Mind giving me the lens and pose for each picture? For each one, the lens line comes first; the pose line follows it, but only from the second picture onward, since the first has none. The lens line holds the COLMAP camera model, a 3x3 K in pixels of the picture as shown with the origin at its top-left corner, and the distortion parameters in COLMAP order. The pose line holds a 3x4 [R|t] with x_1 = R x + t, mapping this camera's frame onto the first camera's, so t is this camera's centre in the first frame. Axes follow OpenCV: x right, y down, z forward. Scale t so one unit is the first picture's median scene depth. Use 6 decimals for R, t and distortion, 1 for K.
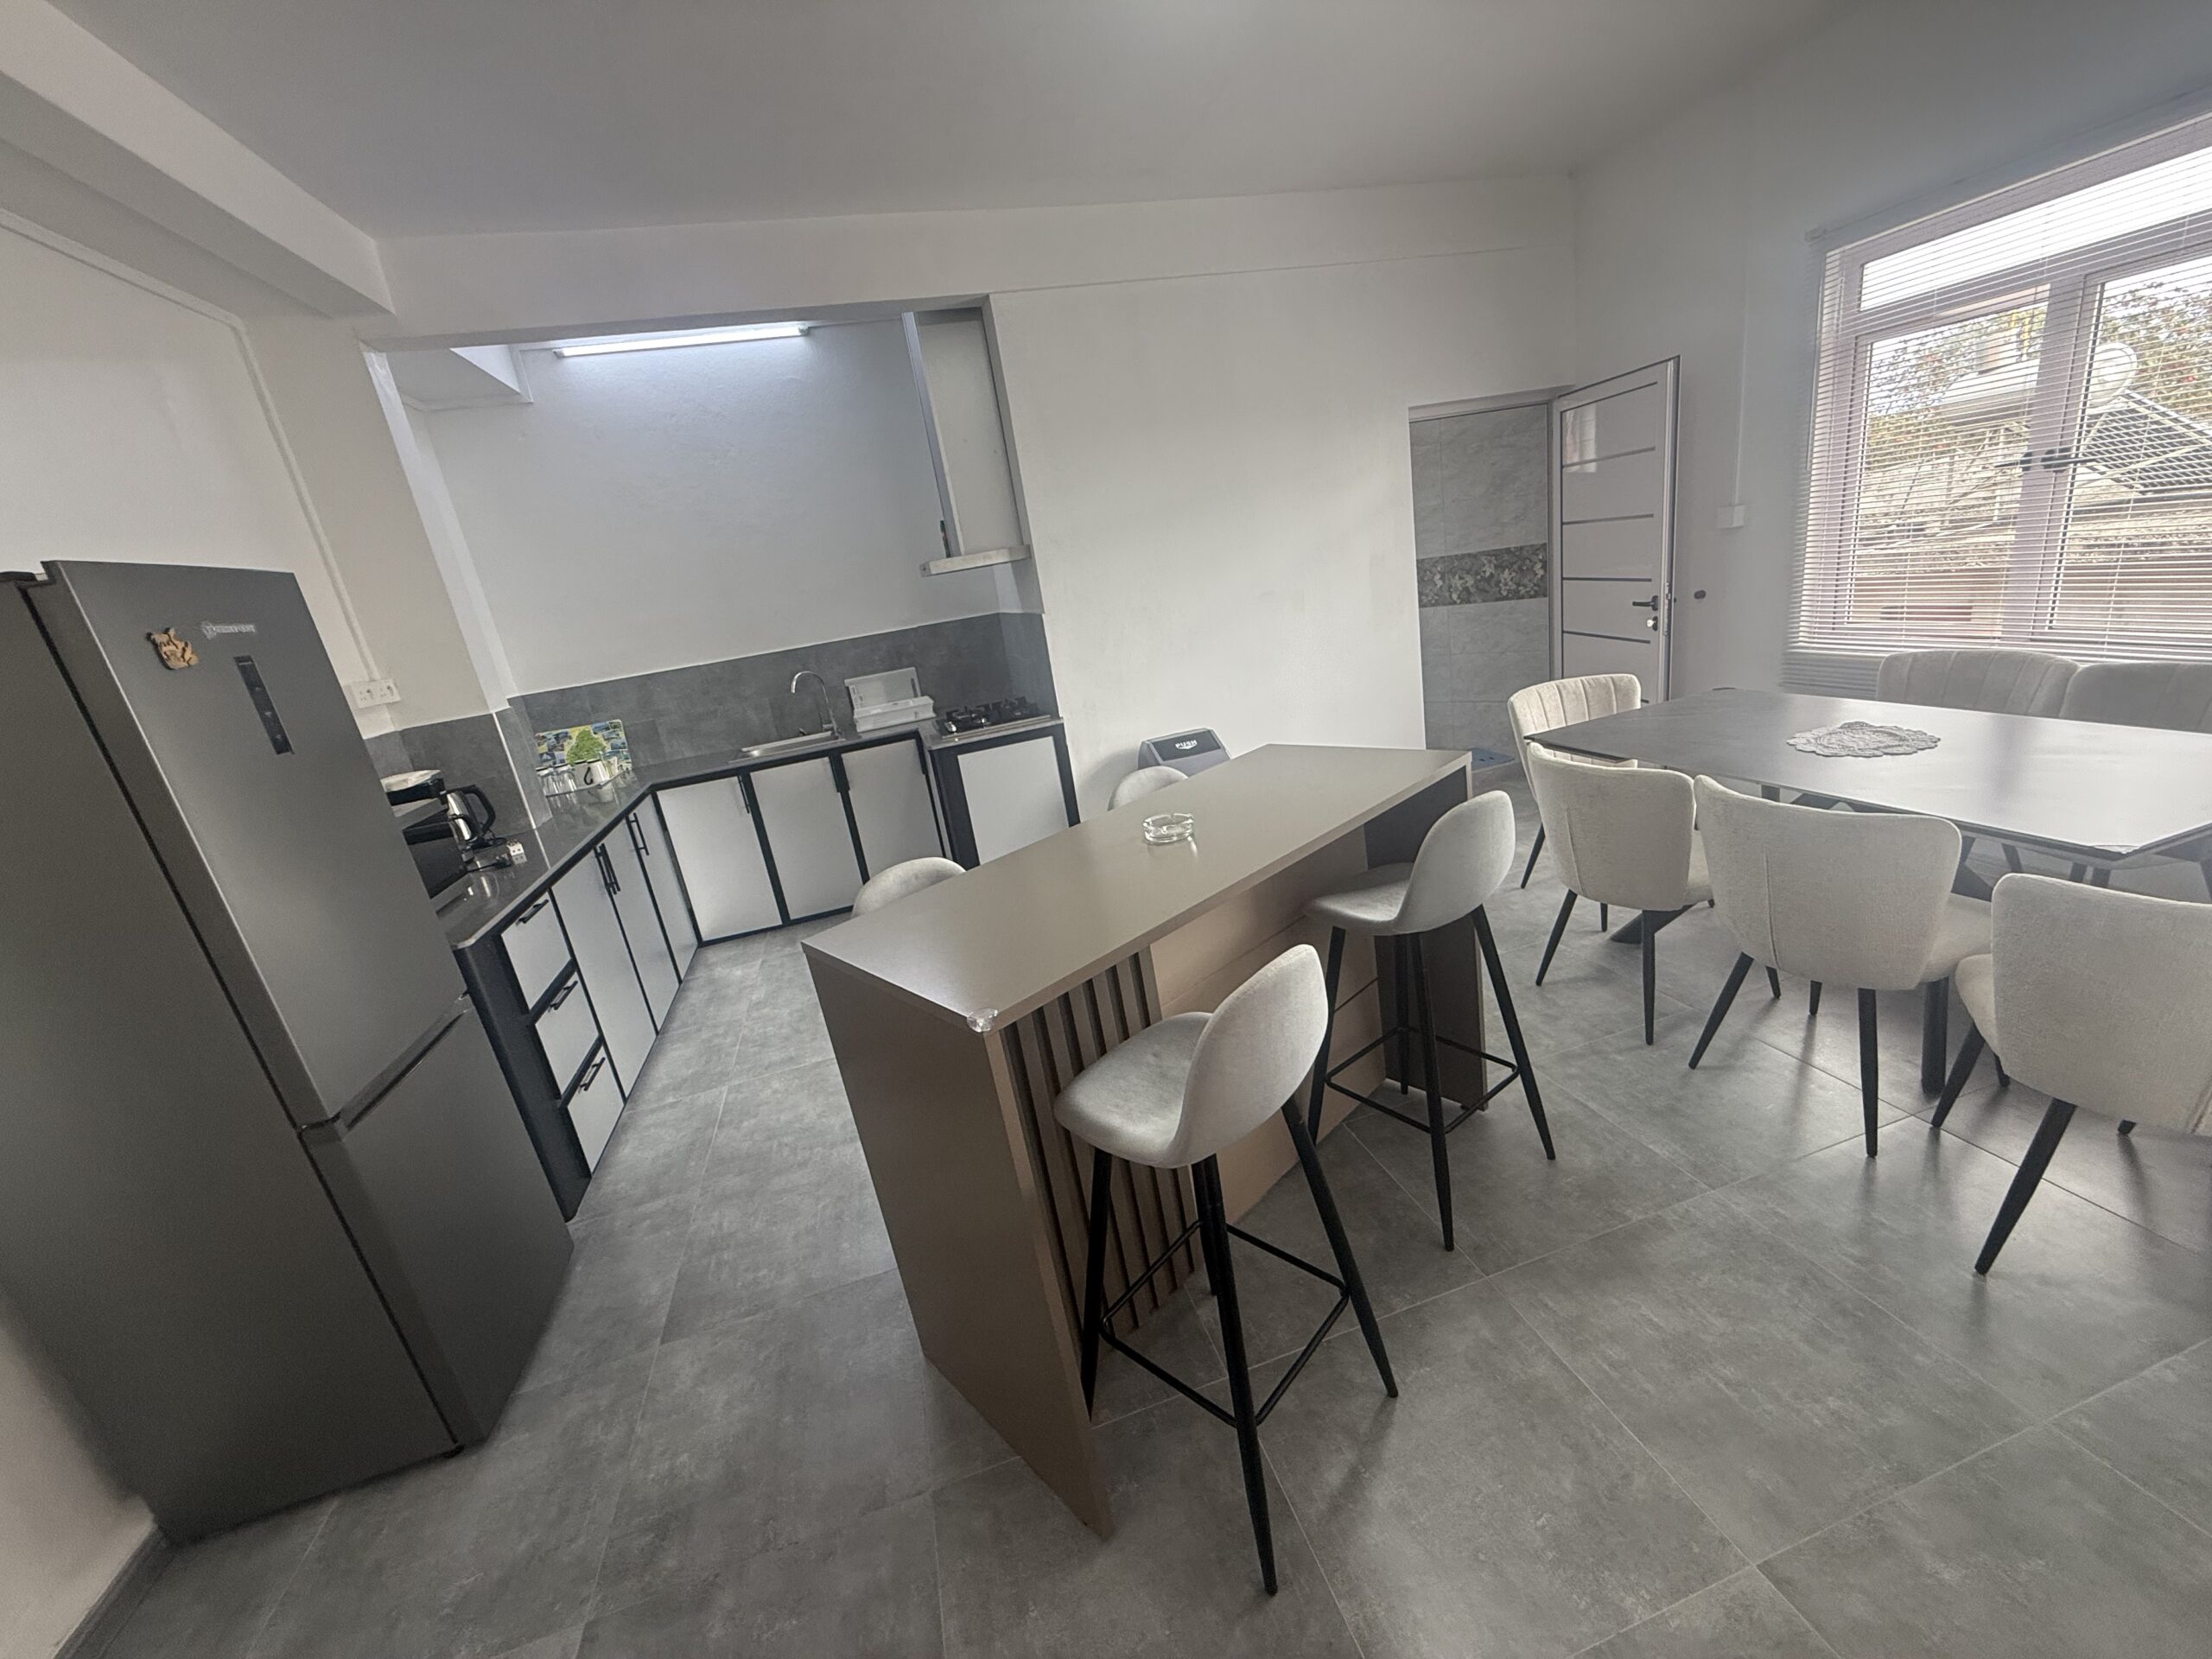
lens RADIAL K [[880.7, 0, 1100.3], [0, 880.7, 825.5], [0, 0, 1]] dist [0.001994, -0.000295]
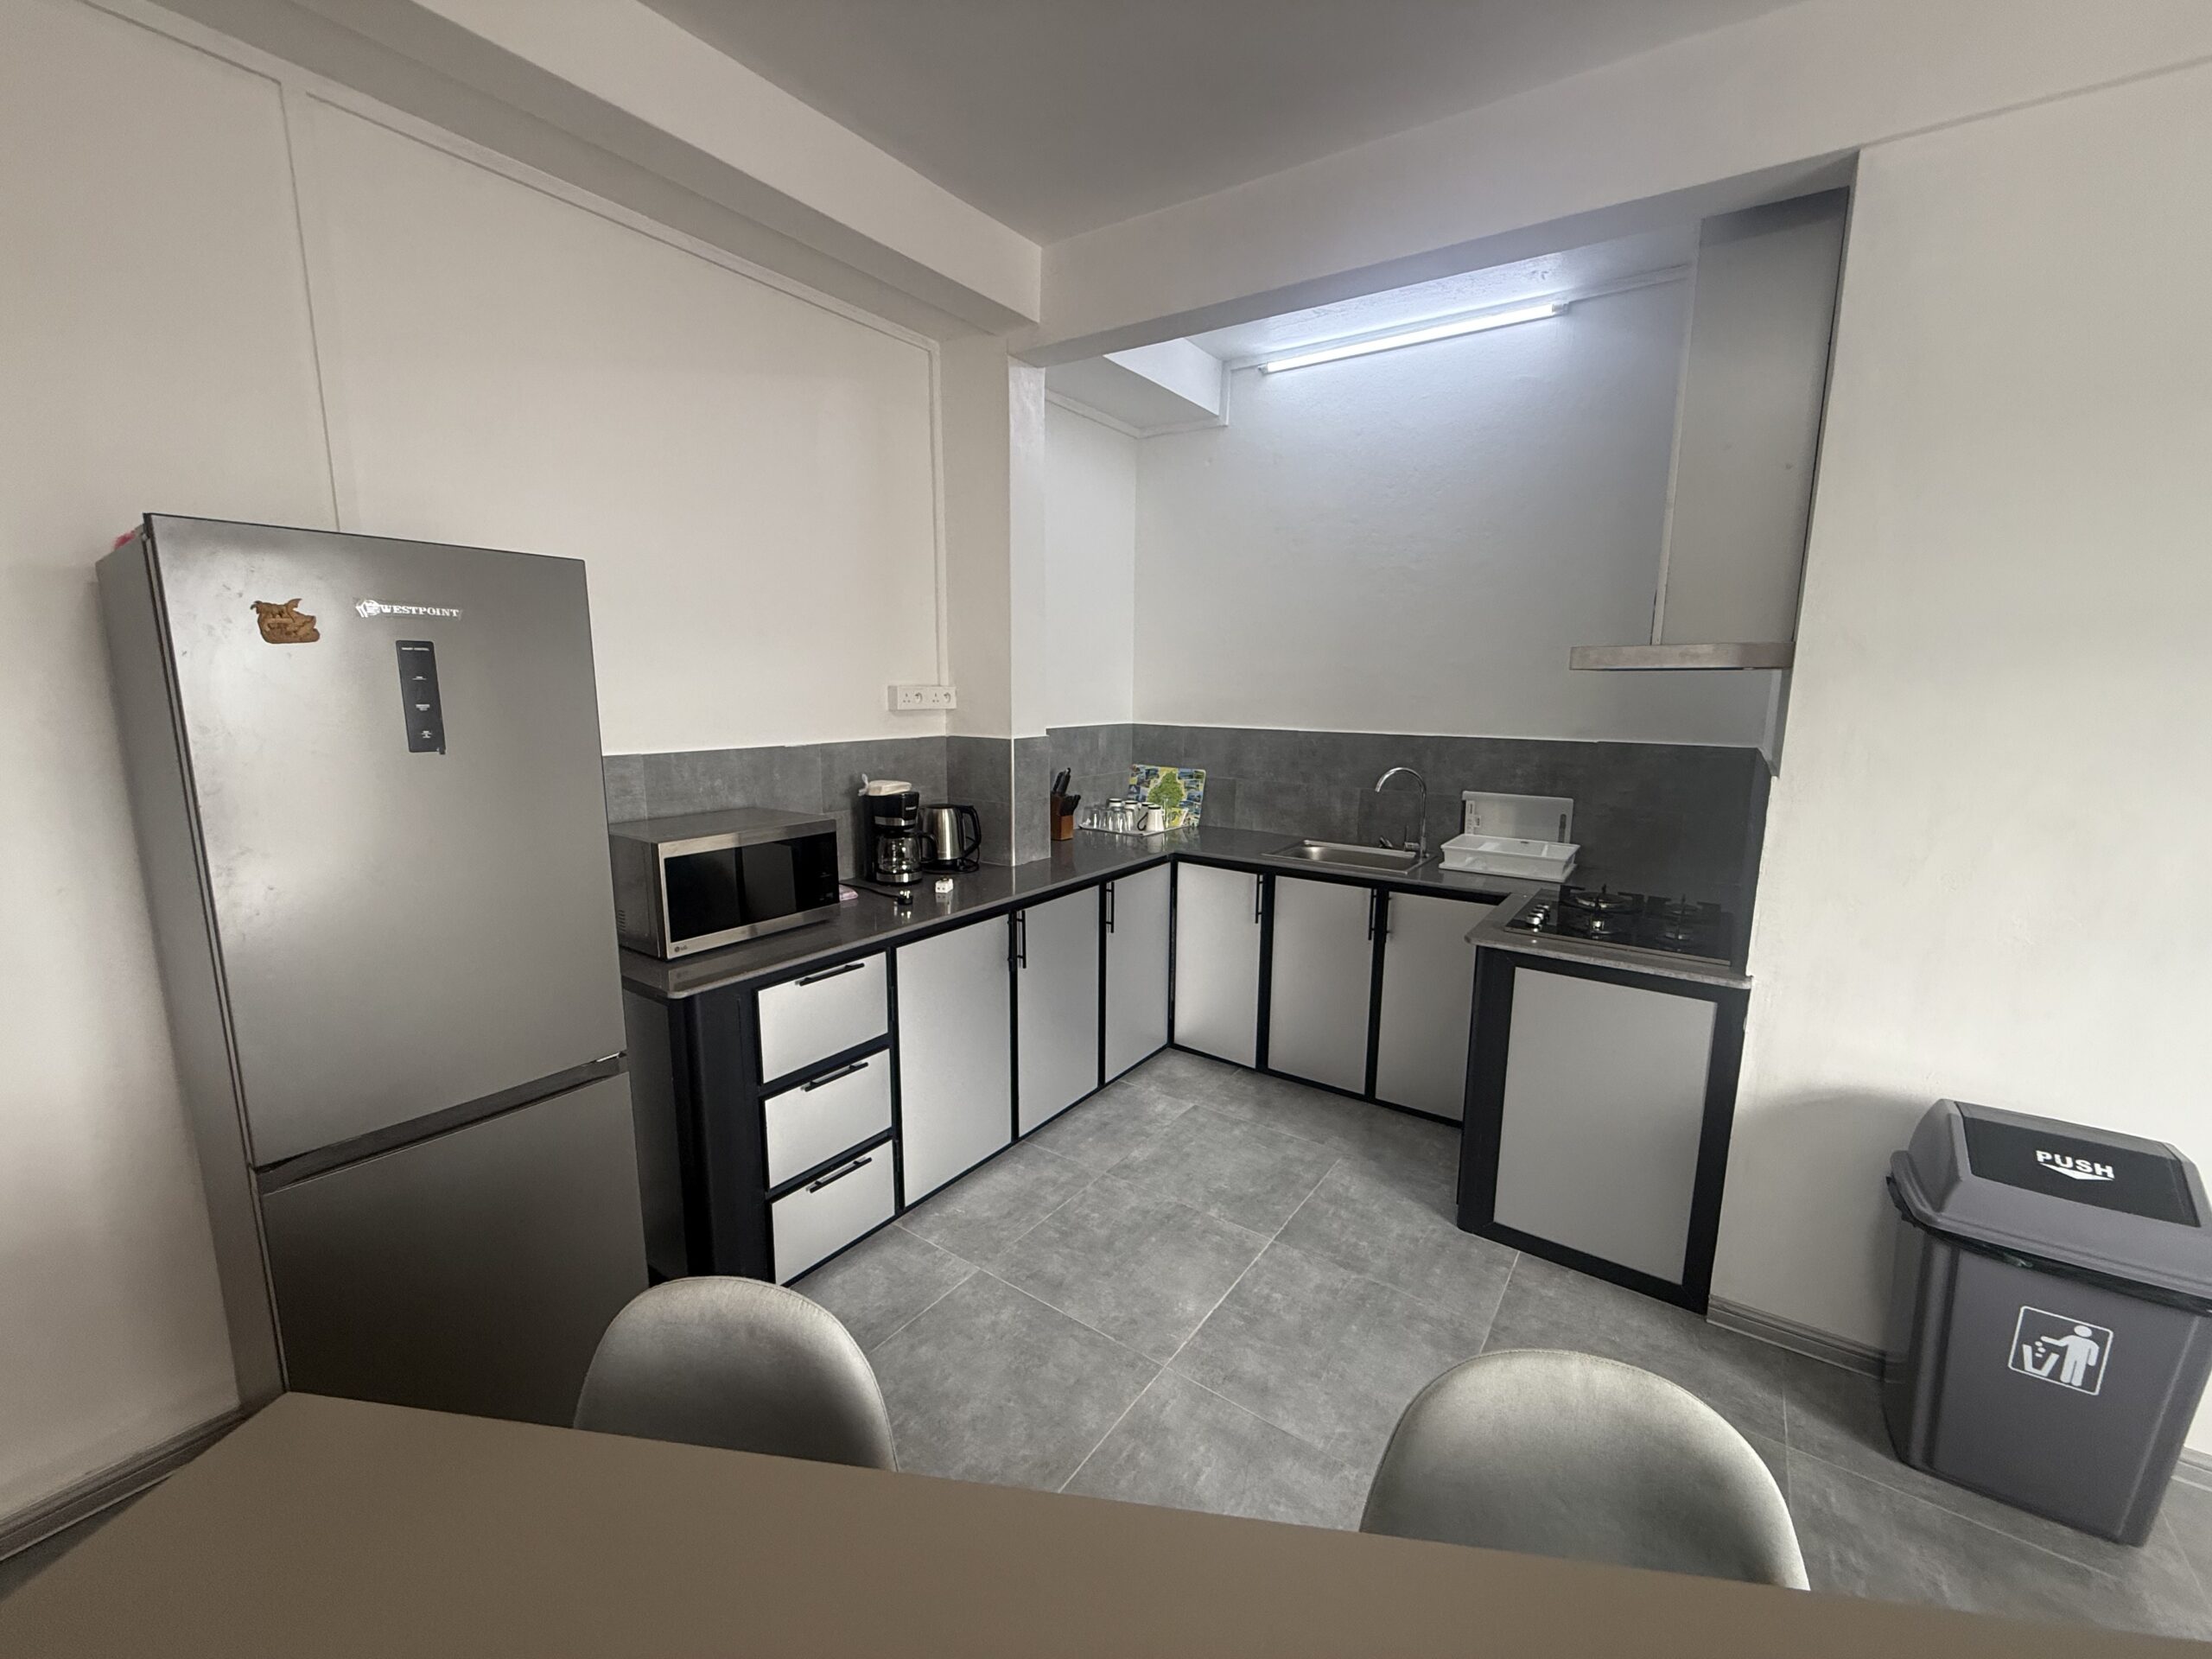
lens RADIAL K [[880.7, 0, 1100.3], [0, 880.7, 825.5], [0, 0, 1]] dist [0.001994, -0.000295]
pose [[0.622541, 0.282961, -0.729641, 0.065201], [-0.323834, 0.941920, 0.088984, -0.120257], [0.712443, 0.180887, 0.678016, 0.345464]]
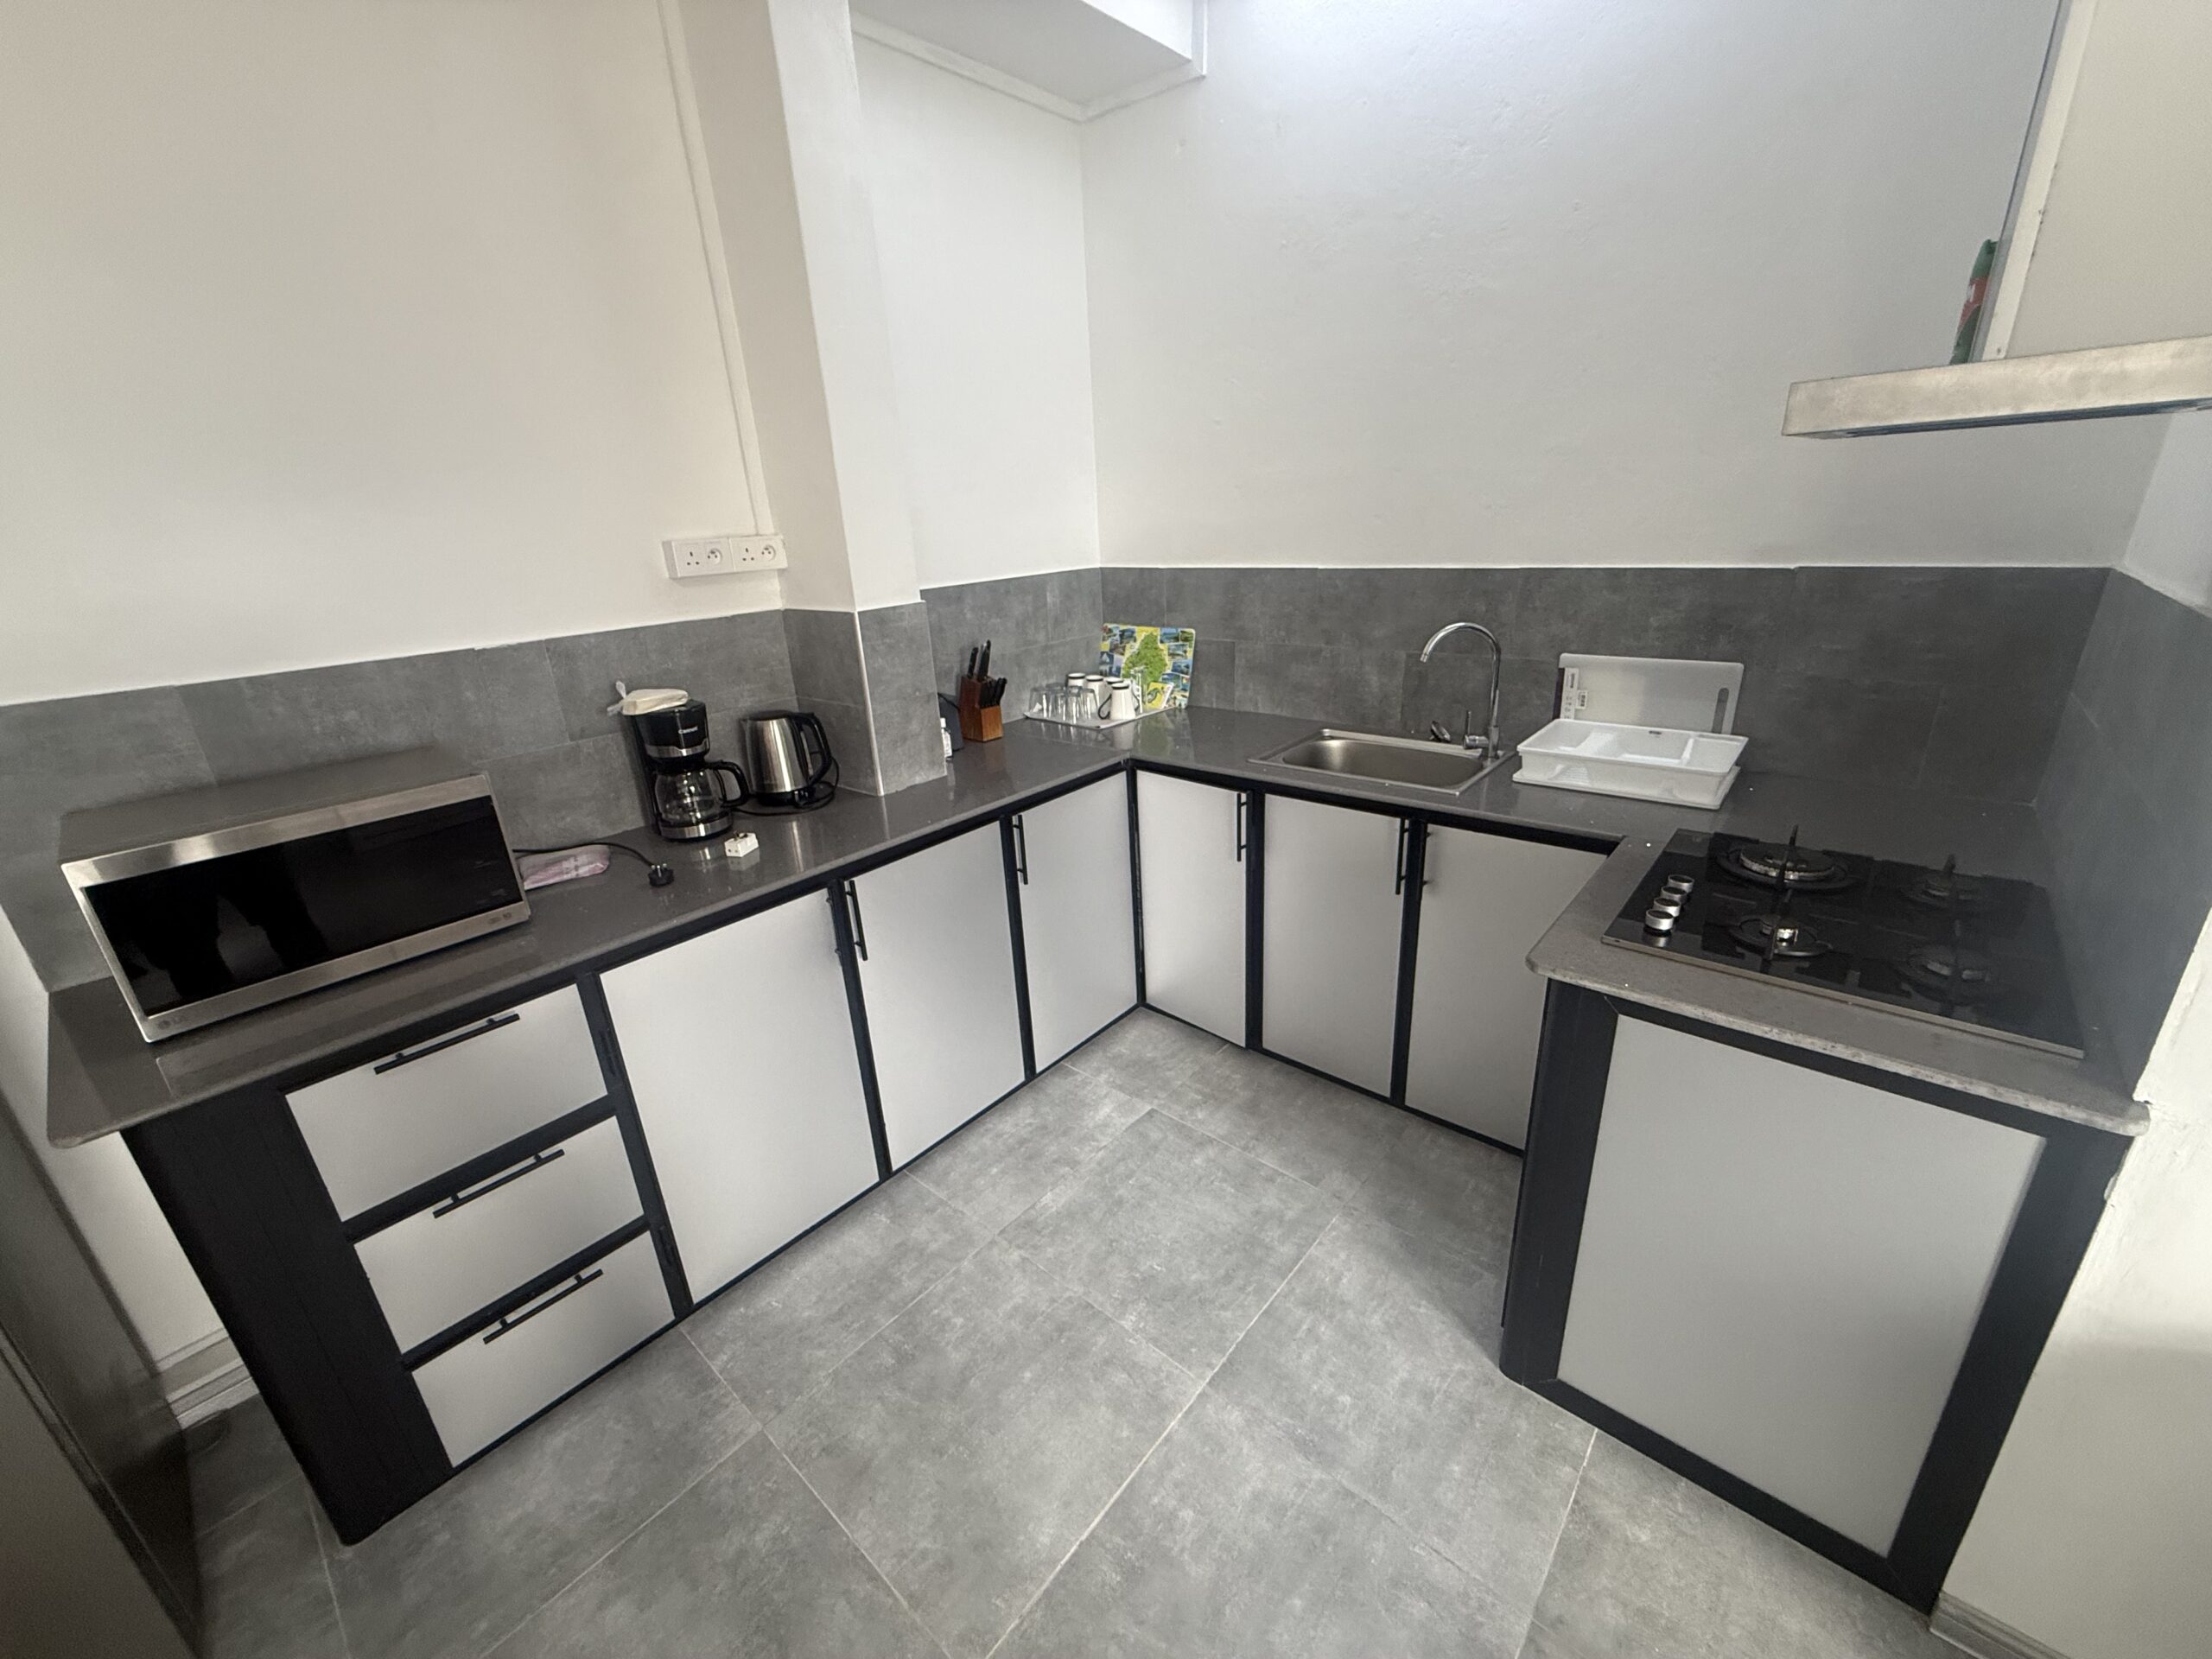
lens RADIAL K [[880.7, 0, 1100.3], [0, 880.7, 825.5], [0, 0, 1]] dist [0.001994, -0.000295]
pose [[0.551542, 0.401060, -0.731404, -0.051166], [-0.271351, 0.915403, 0.297332, -0.173676], [0.788777, 0.034476, 0.613711, 0.586796]]
